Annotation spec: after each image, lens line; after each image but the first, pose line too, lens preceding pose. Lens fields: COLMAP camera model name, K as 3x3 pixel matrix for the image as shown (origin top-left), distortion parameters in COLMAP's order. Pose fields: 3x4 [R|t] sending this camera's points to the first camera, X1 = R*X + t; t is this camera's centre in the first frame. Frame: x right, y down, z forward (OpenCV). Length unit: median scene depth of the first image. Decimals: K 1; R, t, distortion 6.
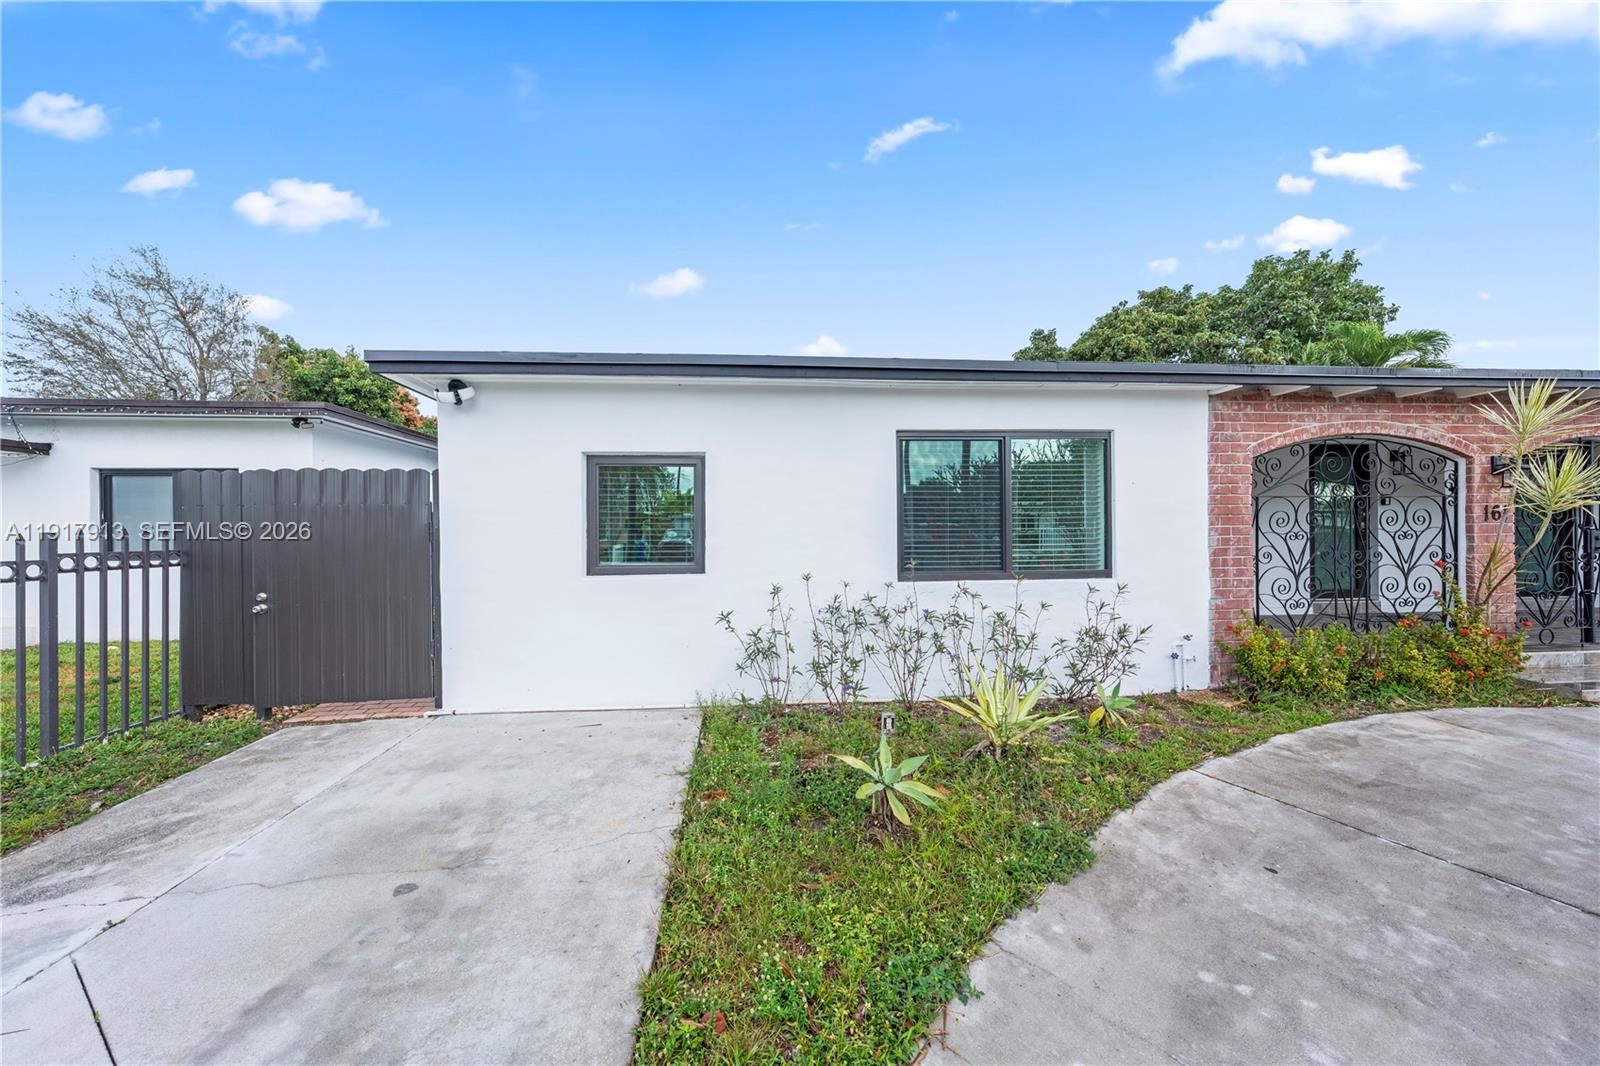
lens RADIAL K [[527.2, 0, 800.0], [0, 527.2, 533.0], [0, 0, 1]] dist [-0.006910, 0.000078]
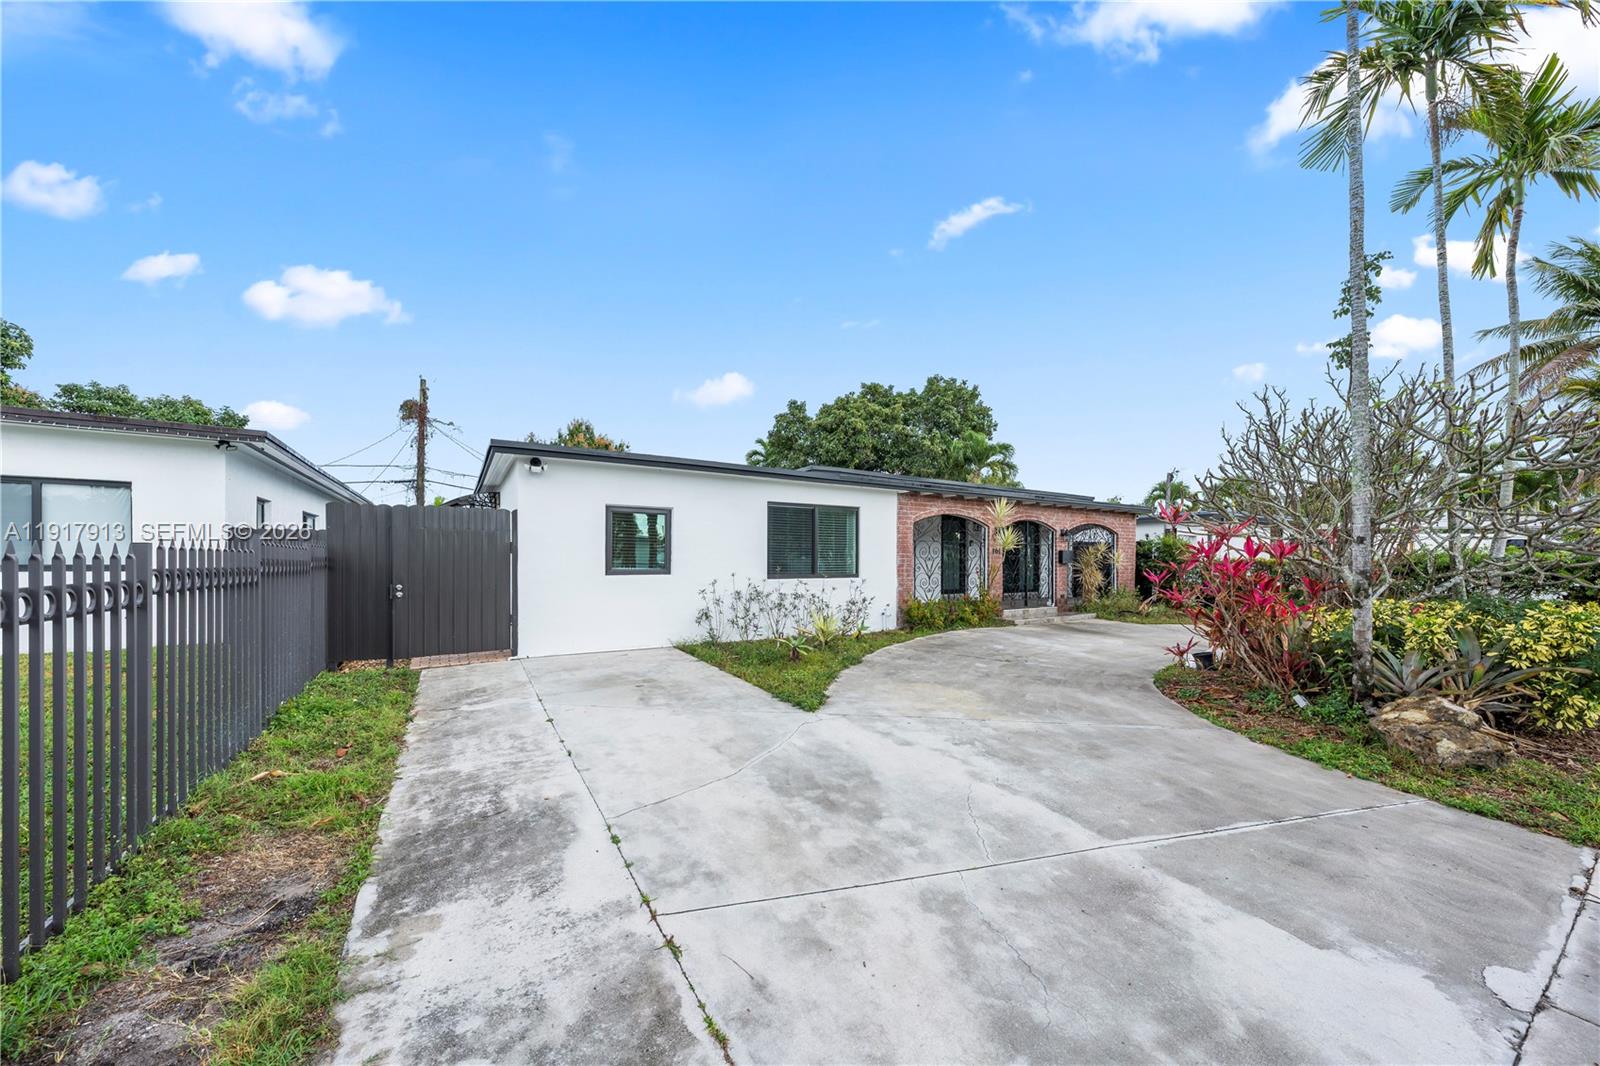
lens RADIAL K [[556.1, 0, 799.9], [0, 556.1, 566.1], [0, 0, 1]] dist [0.000374, 0.000041]
pose [[0.887879, 0.008813, 0.459994, -0.604346], [-0.011035, 0.999937, 0.002142, 0.035279], [-0.459946, -0.006978, 0.887920, -0.818164]]
